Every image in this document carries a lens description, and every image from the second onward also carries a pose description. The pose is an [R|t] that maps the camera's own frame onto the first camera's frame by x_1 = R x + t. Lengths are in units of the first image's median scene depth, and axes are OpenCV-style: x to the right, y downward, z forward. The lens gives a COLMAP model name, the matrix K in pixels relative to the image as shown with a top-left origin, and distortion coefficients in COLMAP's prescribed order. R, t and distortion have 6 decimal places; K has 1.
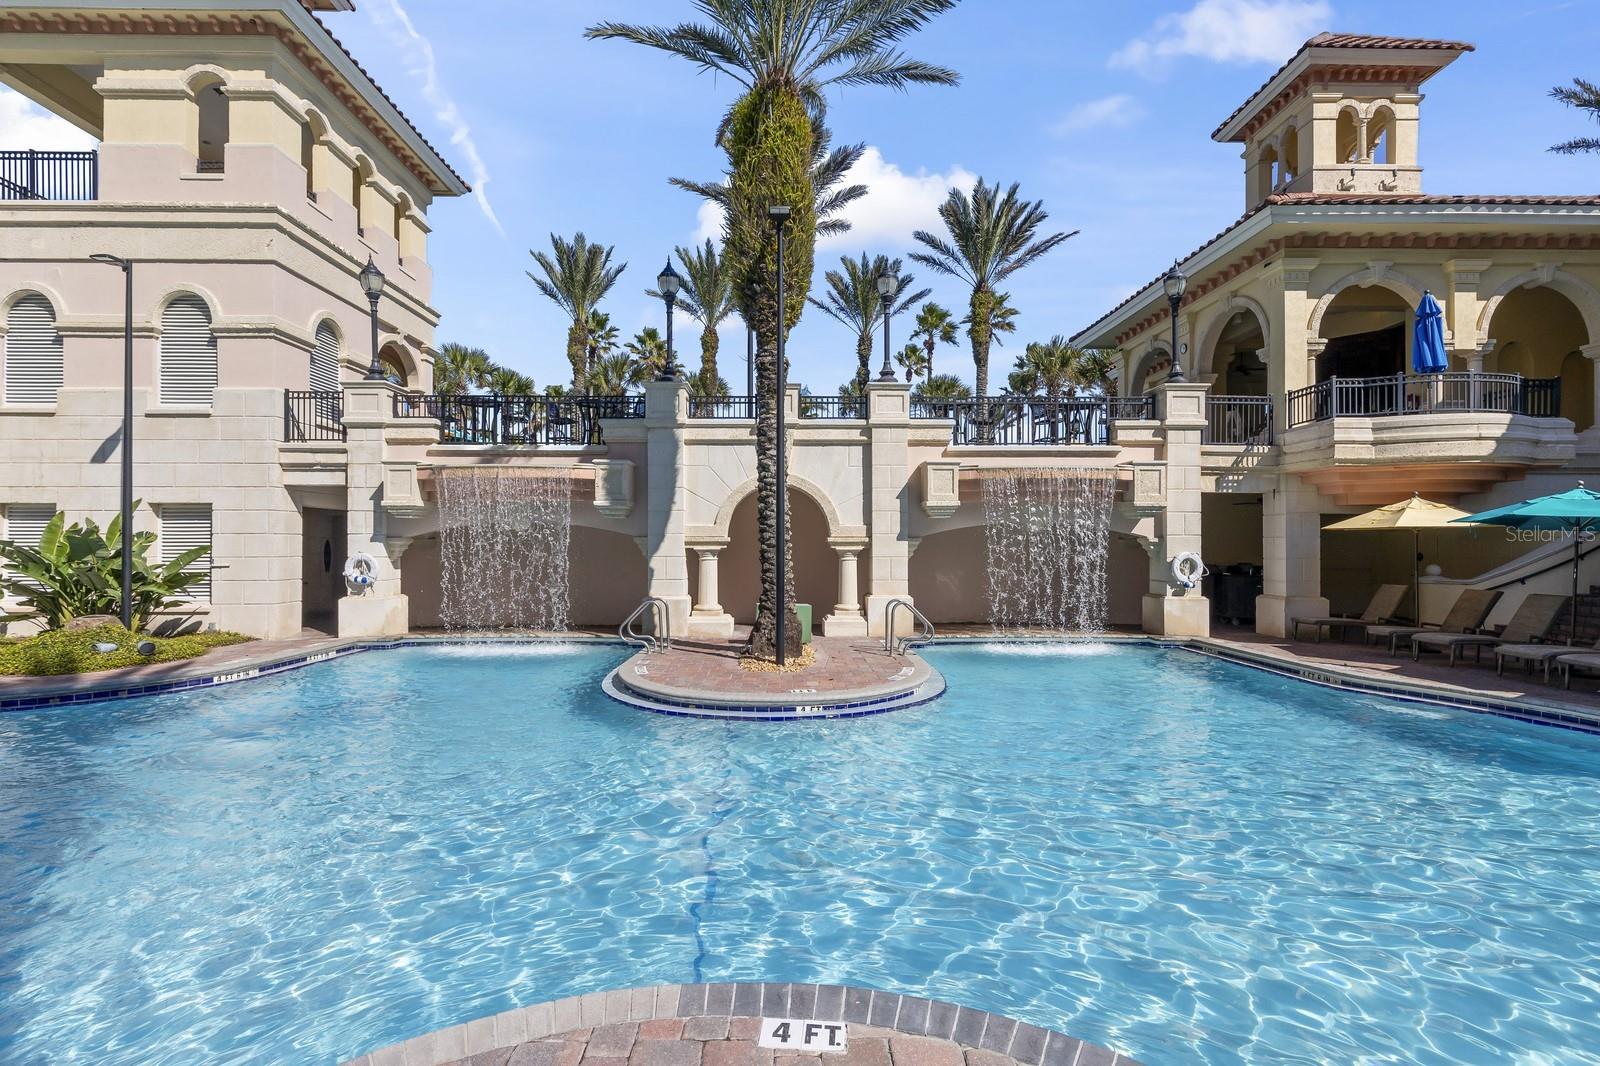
lens RADIAL K [[989.4, 0, 799.5], [0, 989.4, 538.0], [0, 0, 1]] dist [-0.000056, -0.000398]
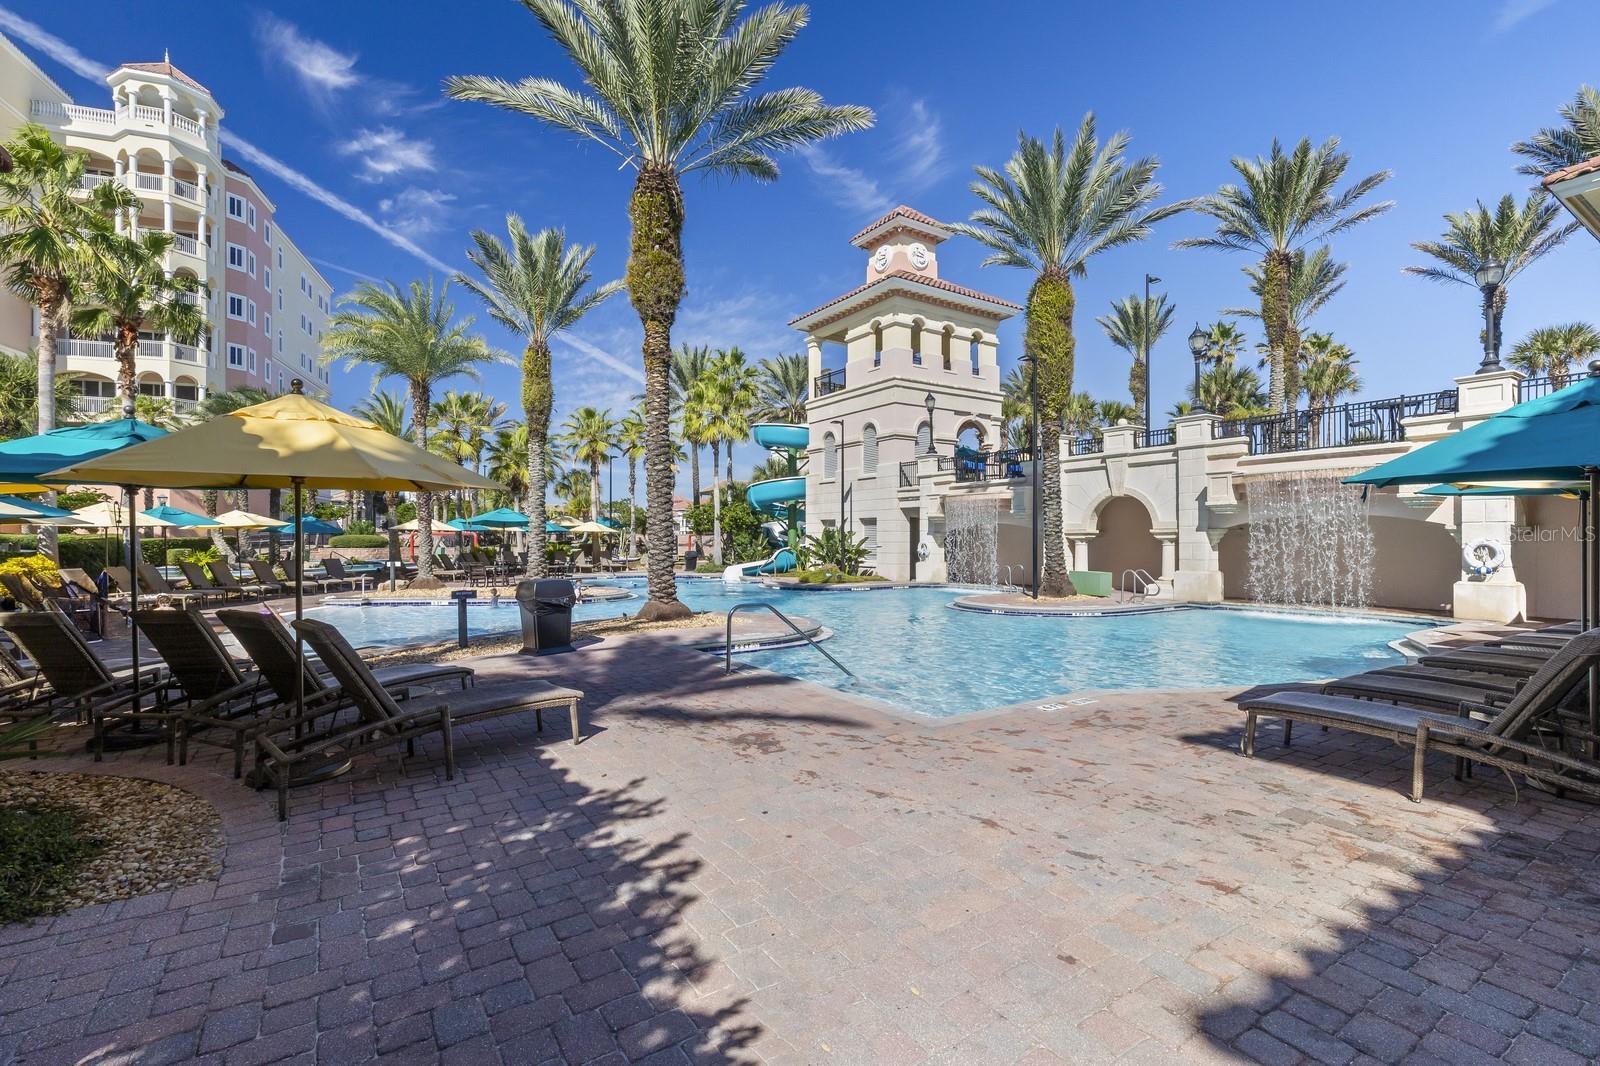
lens RADIAL K [[718.2, 0, 801.3], [0, 718.2, 537.6], [0, 0, 1]] dist [-0.000655, -0.000027]
pose [[0.531594, -0.003736, -0.846991, 0.651441], [0.013804, 0.999896, 0.004254, 0.000094], [0.846887, -0.013953, 0.531590, 0.009647]]
